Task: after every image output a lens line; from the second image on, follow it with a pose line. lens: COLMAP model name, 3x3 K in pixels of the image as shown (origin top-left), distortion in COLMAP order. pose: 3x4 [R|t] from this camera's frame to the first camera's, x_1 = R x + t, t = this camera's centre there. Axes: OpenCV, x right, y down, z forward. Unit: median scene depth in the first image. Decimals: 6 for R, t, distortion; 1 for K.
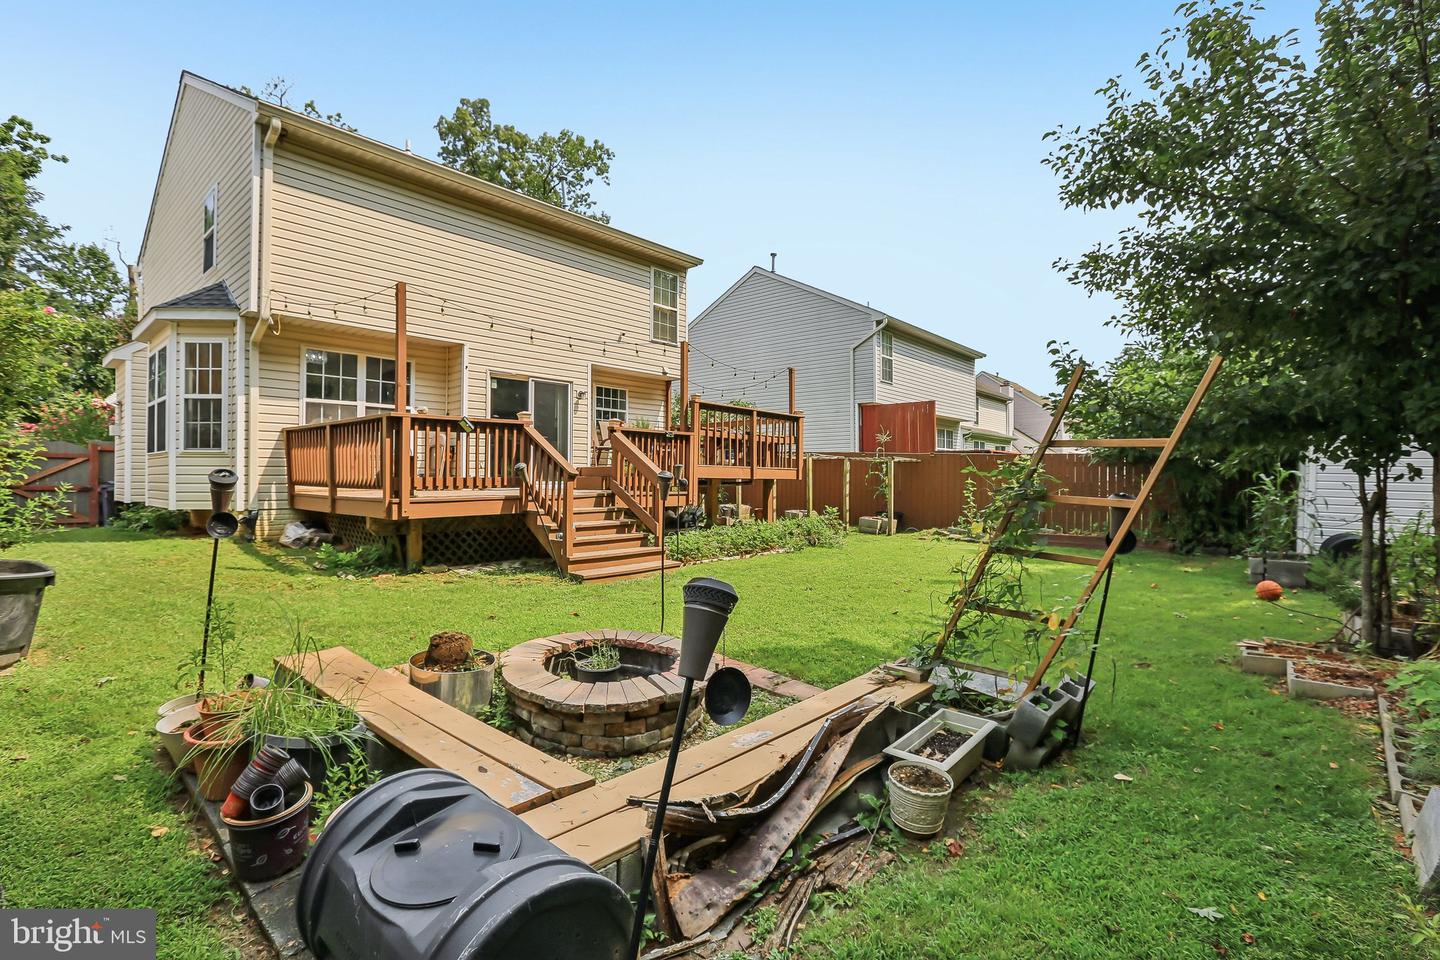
lens RADIAL K [[659.6, 0, 720.0], [0, 659.6, 480.0], [0, 0, 1]] dist [-0.038243, 0.021602]
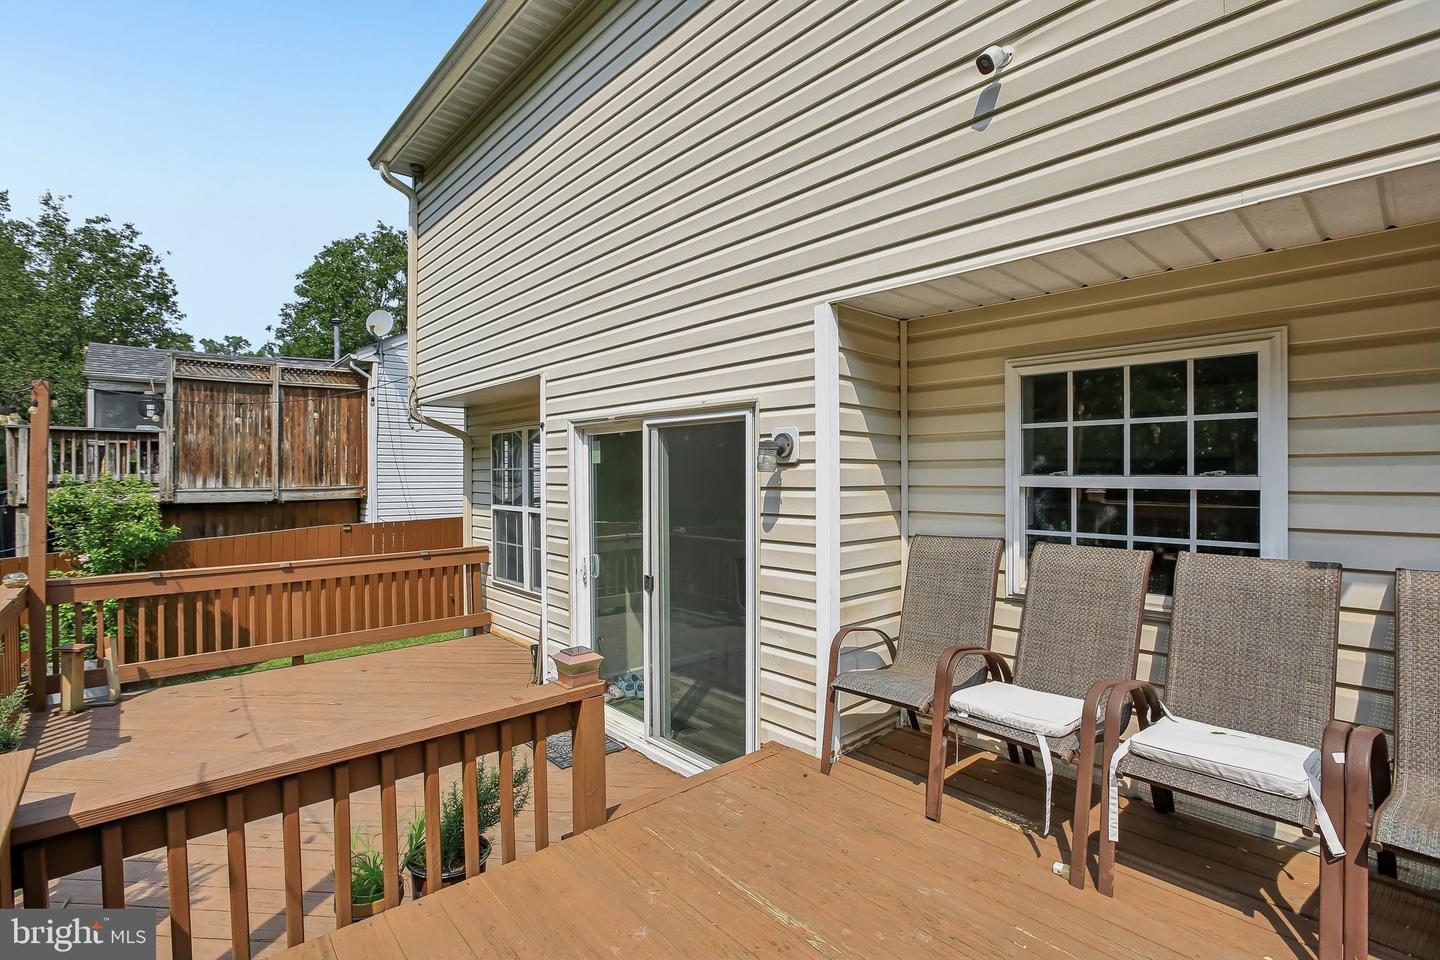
lens RADIAL K [[648.7, 0, 720.0], [0, 648.7, 480.0], [0, 0, 1]] dist [-0.001529, -0.000156]
pose [[-0.107077, 0.008496, -0.994214, 0.035481], [-0.002873, 0.999957, 0.008854, -0.131332], [0.994247, 0.003805, -0.107048, 1.097009]]
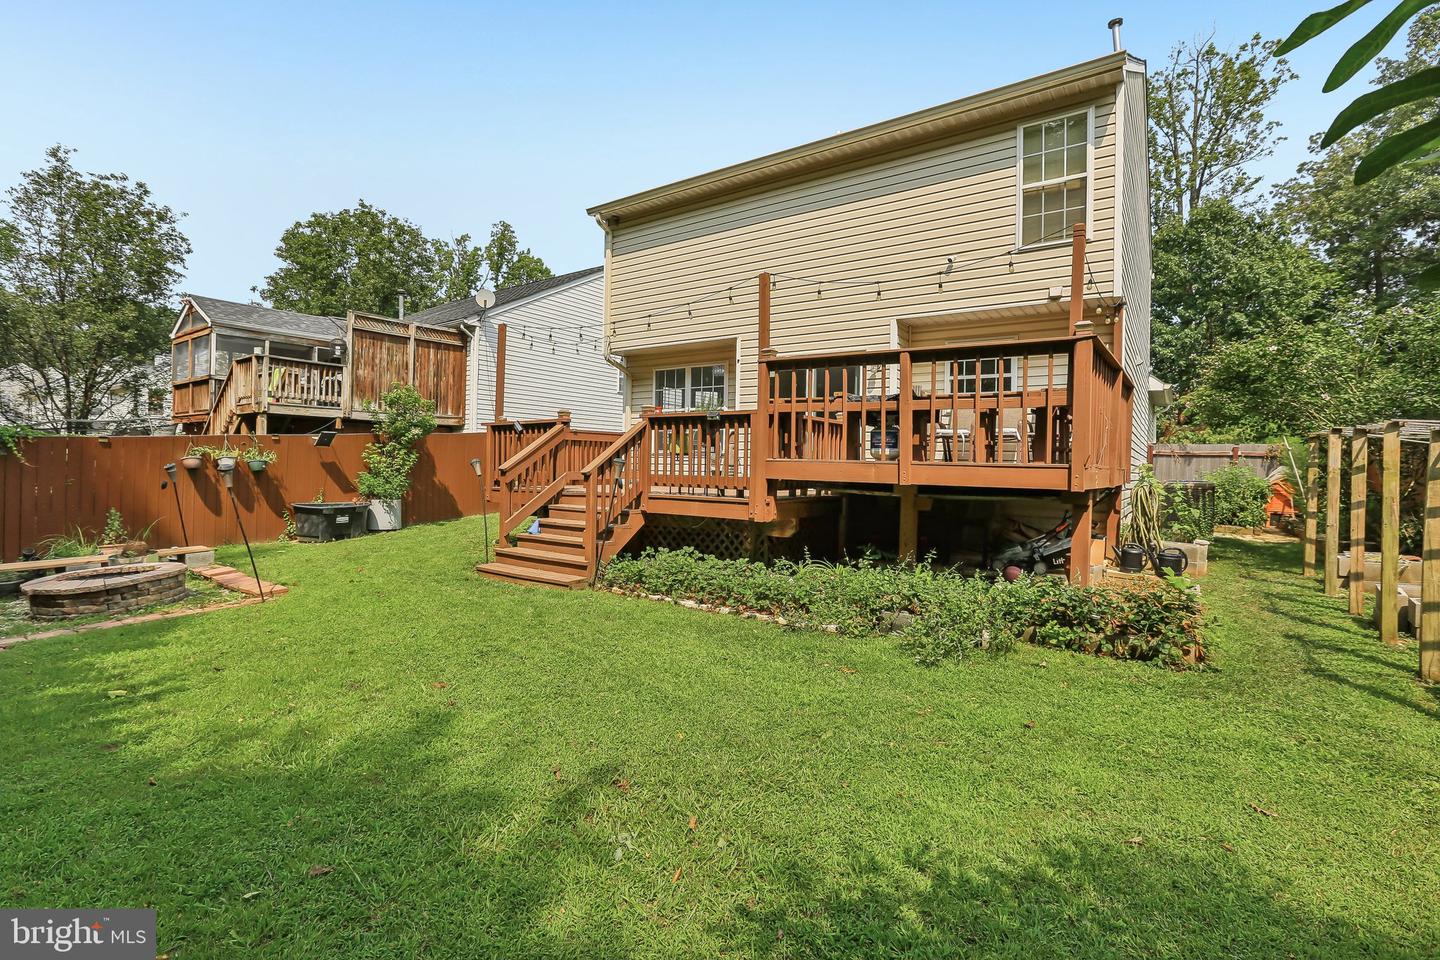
lens RADIAL K [[659.6, 0, 720.0], [0, 659.6, 480.0], [0, 0, 1]] dist [-0.038243, 0.021602]
pose [[0.117333, 0.018943, -0.992912, 0.555012], [-0.024467, 0.999570, 0.016178, -0.008773], [0.992791, 0.022396, 0.117746, 0.808290]]
